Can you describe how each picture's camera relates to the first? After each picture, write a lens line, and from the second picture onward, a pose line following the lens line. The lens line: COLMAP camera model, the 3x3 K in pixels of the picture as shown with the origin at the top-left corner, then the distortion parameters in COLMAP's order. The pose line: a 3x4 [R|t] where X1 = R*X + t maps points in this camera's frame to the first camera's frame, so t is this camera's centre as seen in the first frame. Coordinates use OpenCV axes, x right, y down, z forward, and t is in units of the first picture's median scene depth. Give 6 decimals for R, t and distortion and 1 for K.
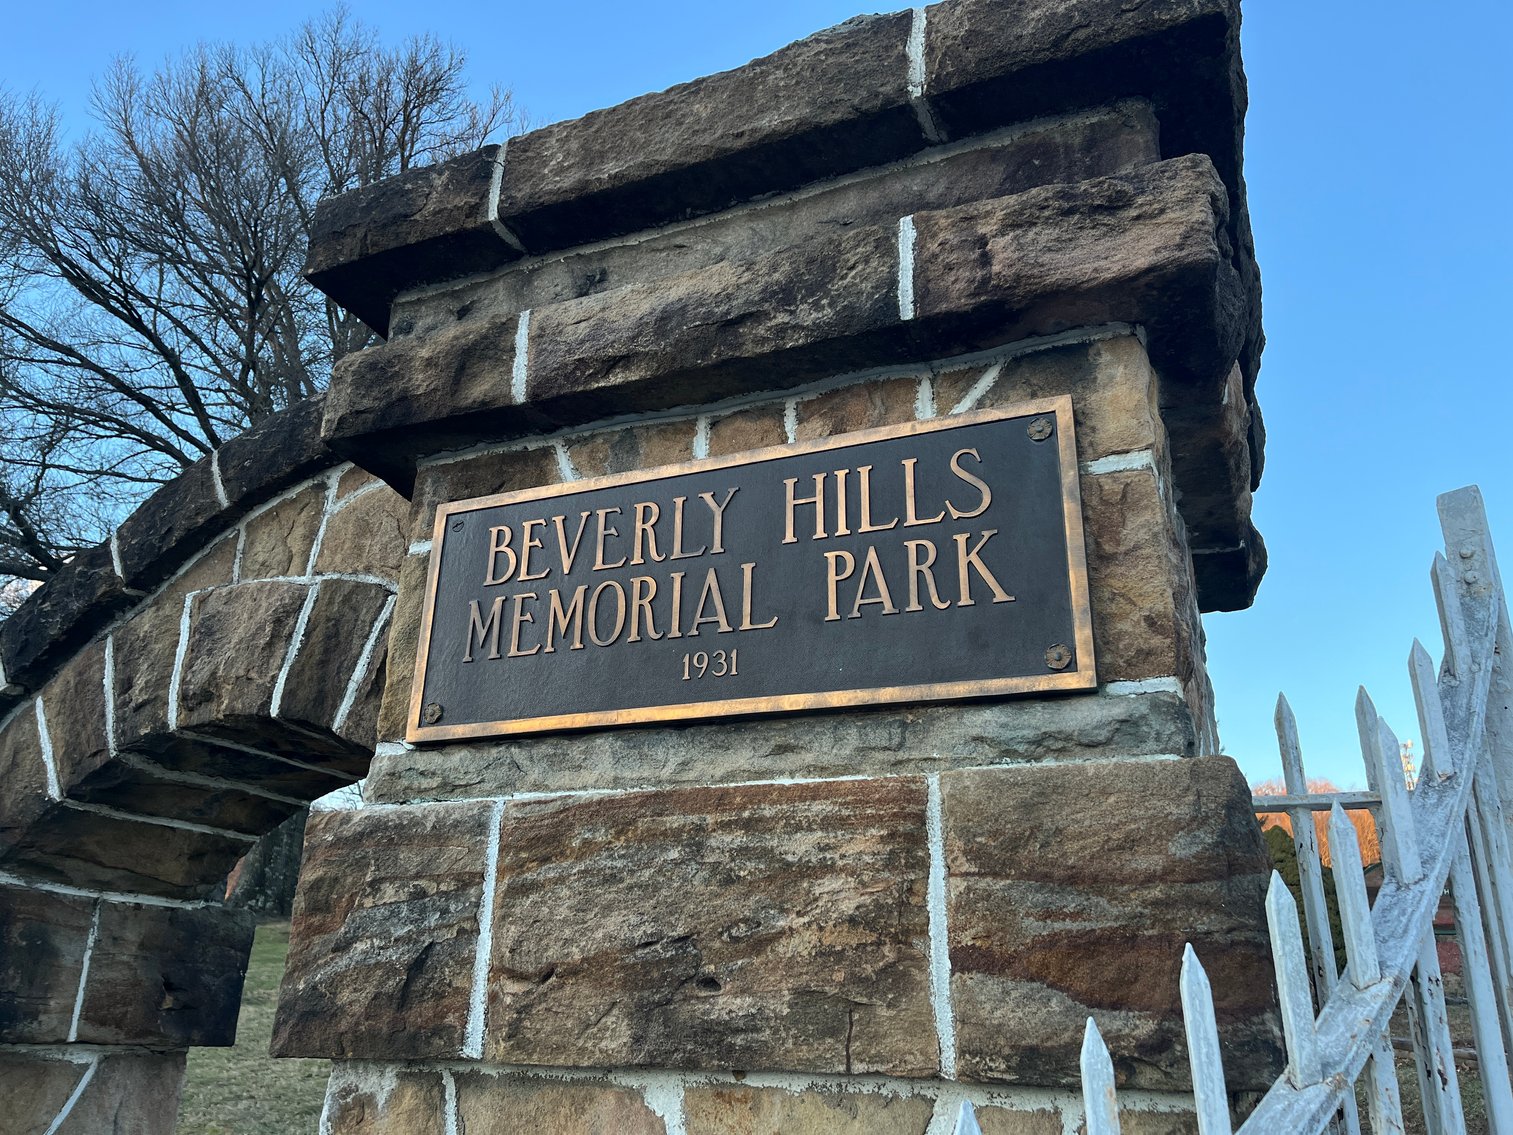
lens RADIAL K [[1154.7, 0, 756.5], [0, 1154.7, 567.5], [0, 0, 1]] dist [0.027258, 0.000634]
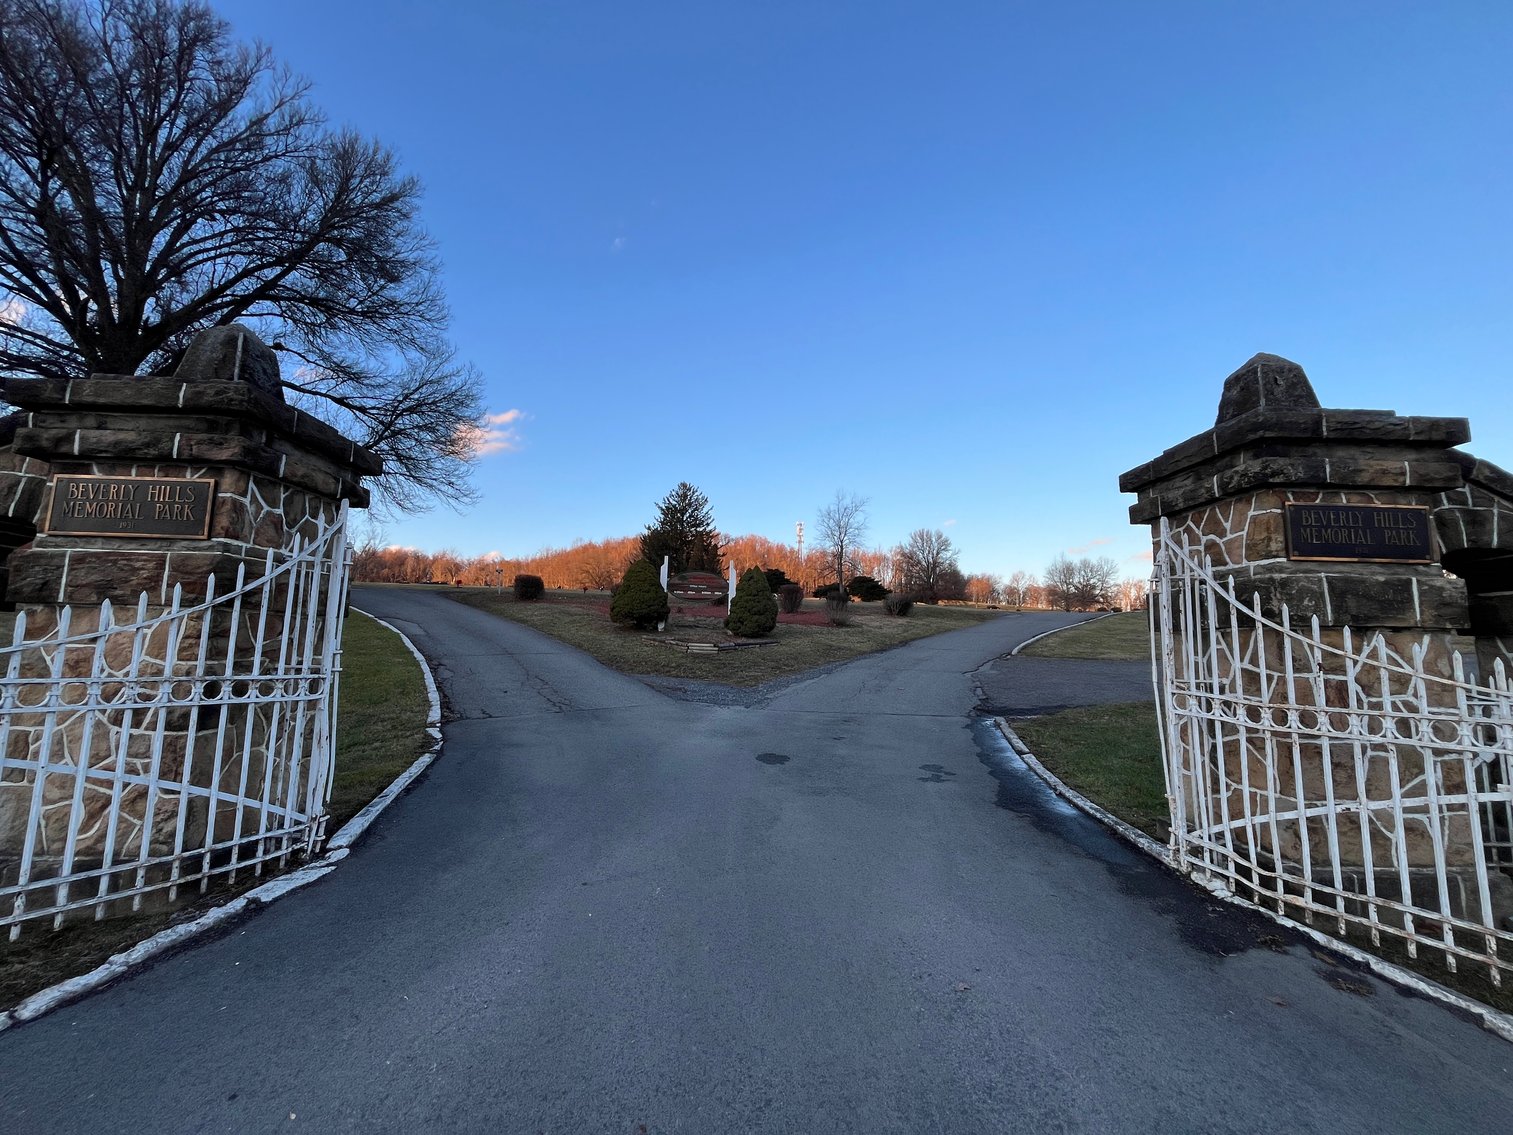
lens RADIAL K [[611.0, 0, 760.0], [0, 611.0, 568.4], [0, 0, 1]] dist [-0.002996, -0.000633]
pose [[0.904757, 0.051570, 0.422795, 1.191704], [-0.156309, 0.963585, 0.216960, -0.652336], [-0.396211, -0.262383, 0.879871, -2.130073]]
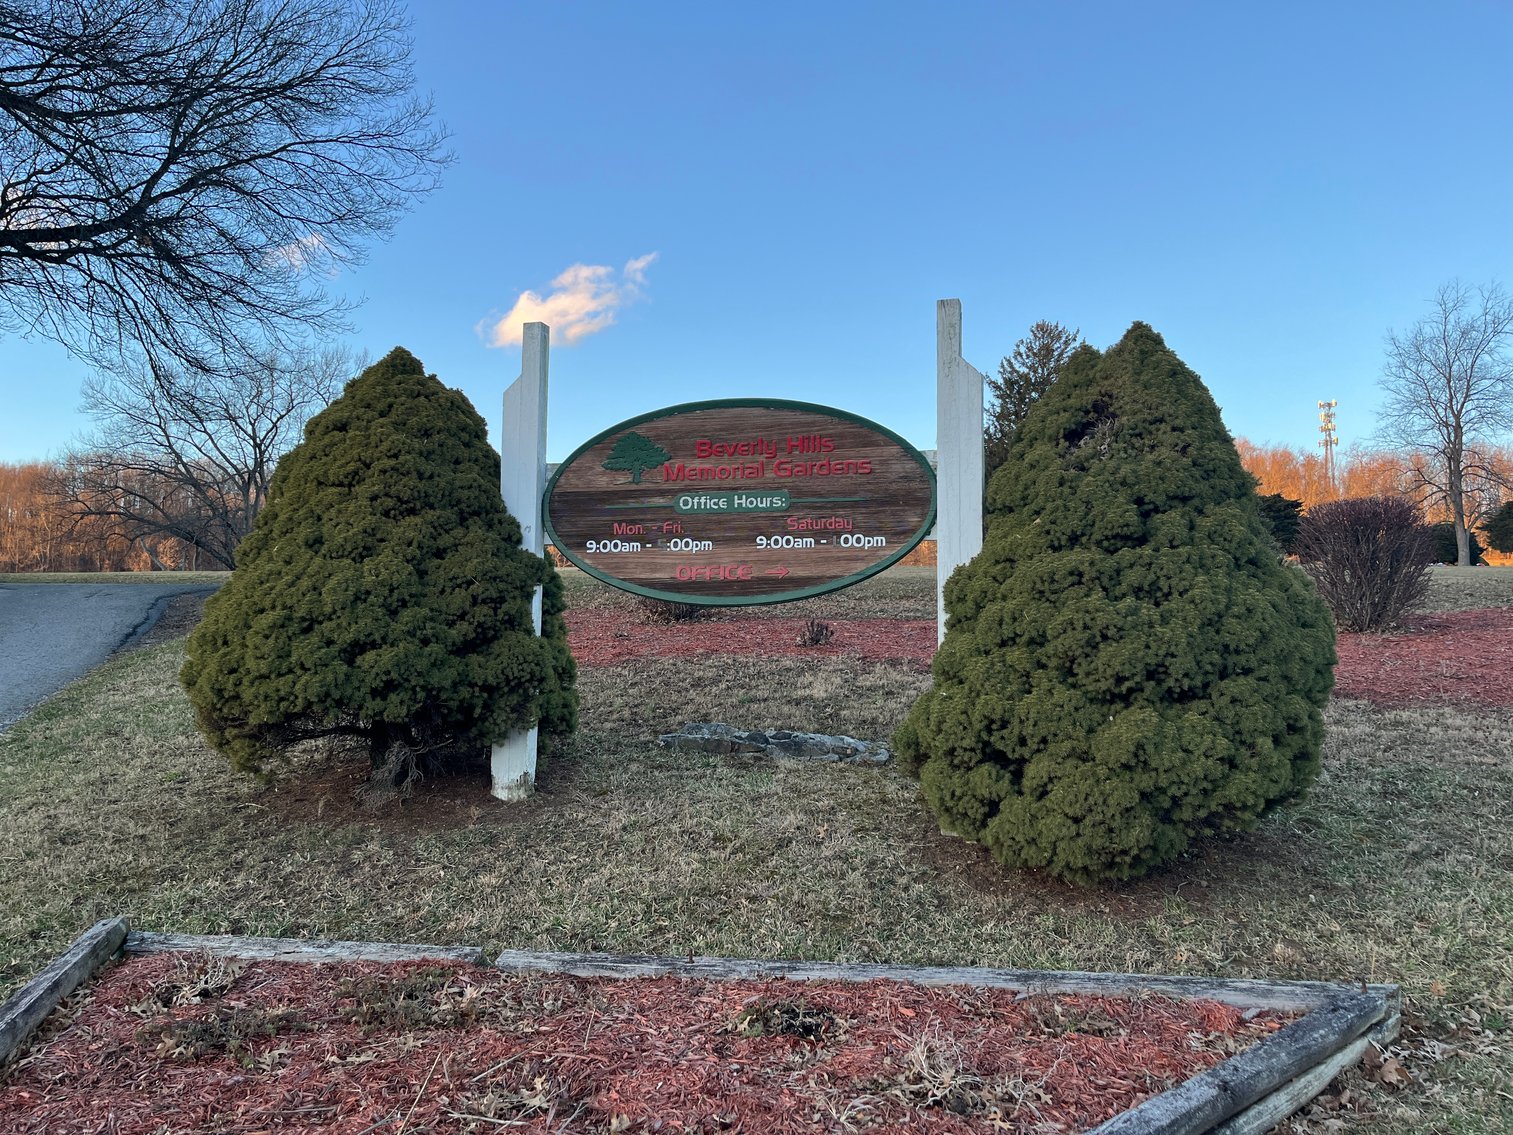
lens RADIAL K [[1154.7, 0, 756.5], [0, 1154.7, 567.5], [0, 0, 1]] dist [0.027258, 0.000634]
pose [[0.998998, -0.007028, 0.044209, 5.080974], [-0.005938, 0.958065, 0.286489, 1.667394], [-0.044368, -0.286465, 0.957063, 5.438524]]
